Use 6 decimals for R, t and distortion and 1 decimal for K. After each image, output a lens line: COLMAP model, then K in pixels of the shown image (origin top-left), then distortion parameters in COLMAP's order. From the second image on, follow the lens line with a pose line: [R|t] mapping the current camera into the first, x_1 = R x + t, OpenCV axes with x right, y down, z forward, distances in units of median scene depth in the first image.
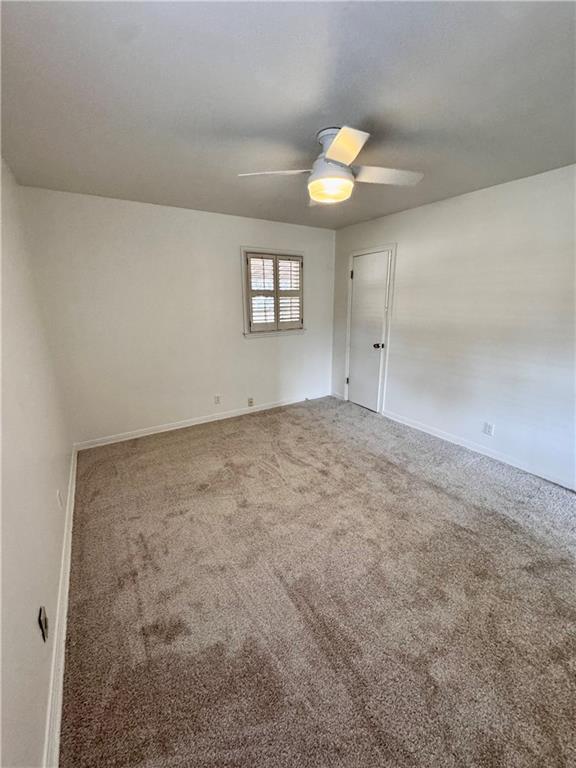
lens RADIAL K [[305.5, 0, 289.9], [0, 305.5, 381.8], [0, 0, 1]] dist [-0.006012, 0.000806]
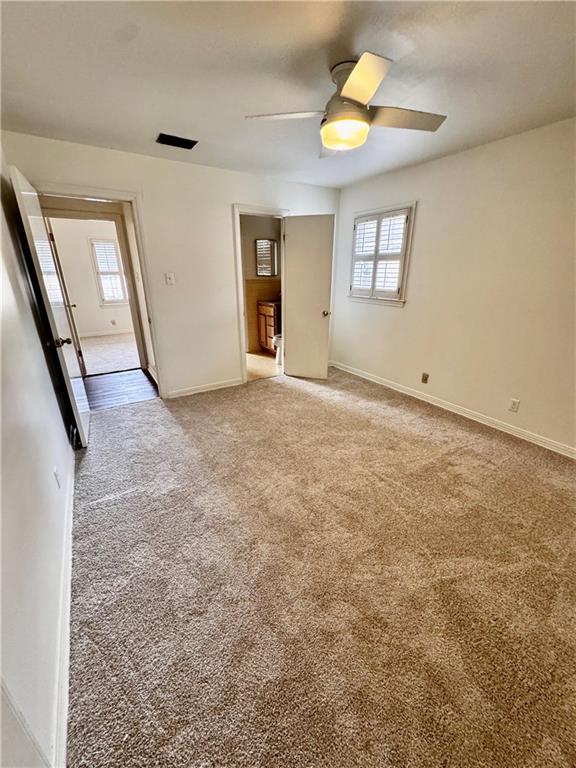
lens RADIAL K [[305.5, 0, 289.5], [0, 305.5, 384.9], [0, 0, 1]] dist [-0.006012, 0.000806]
pose [[-0.999982, 0.003383, 0.004982, 0.145783], [0.005663, 0.809910, 0.586527, -0.268796], [-0.002051, 0.586544, -0.809914, 1.054181]]
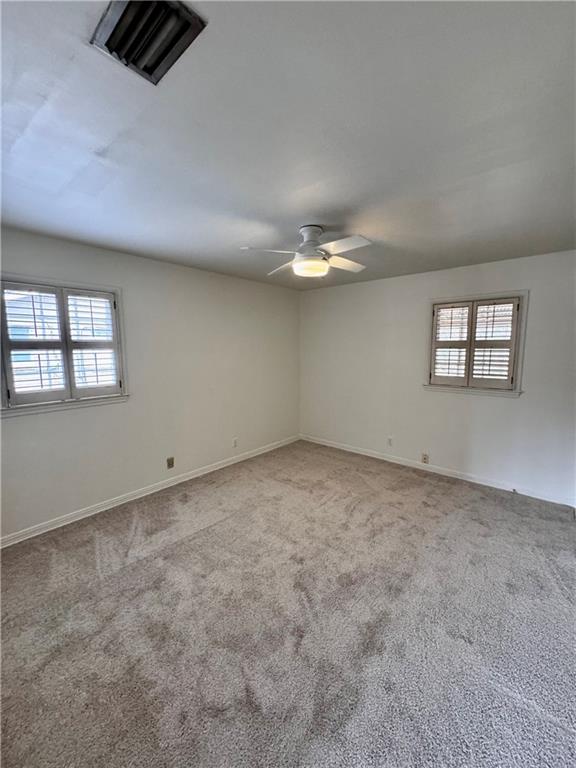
lens RADIAL K [[305.5, 0, 288.7], [0, 305.5, 383.6], [0, 0, 1]] dist [-0.006012, 0.000806]
pose [[0.281271, 0.124020, -0.951580, 0.653603], [-0.251031, 0.966593, 0.051777, -0.104510], [0.926213, 0.224312, 0.303008, 0.308536]]
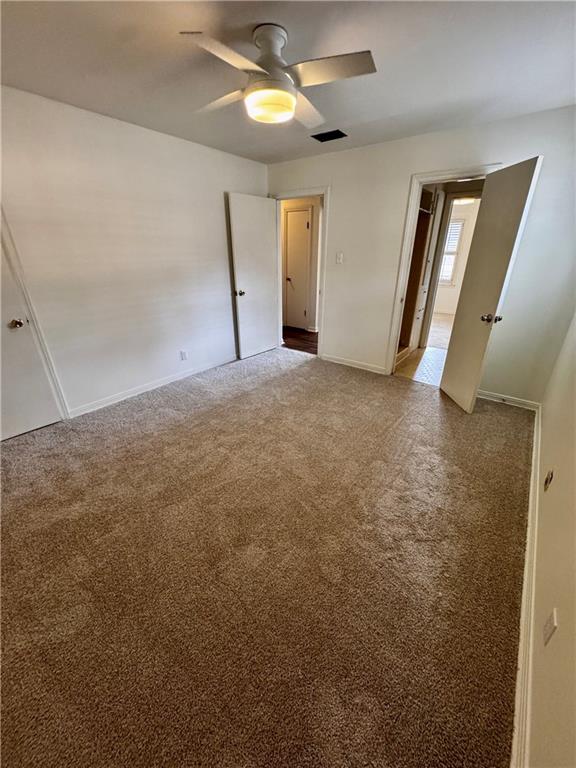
lens RADIAL K [[305.5, 0, 281.9], [0, 305.5, 383.4], [0, 0, 1]] dist [-0.006012, 0.000806]
pose [[-0.323895, -0.377933, 0.867328, -0.451823], [0.251617, 0.849321, 0.464050, -0.170063], [-0.912020, 0.368539, -0.179996, 0.685767]]
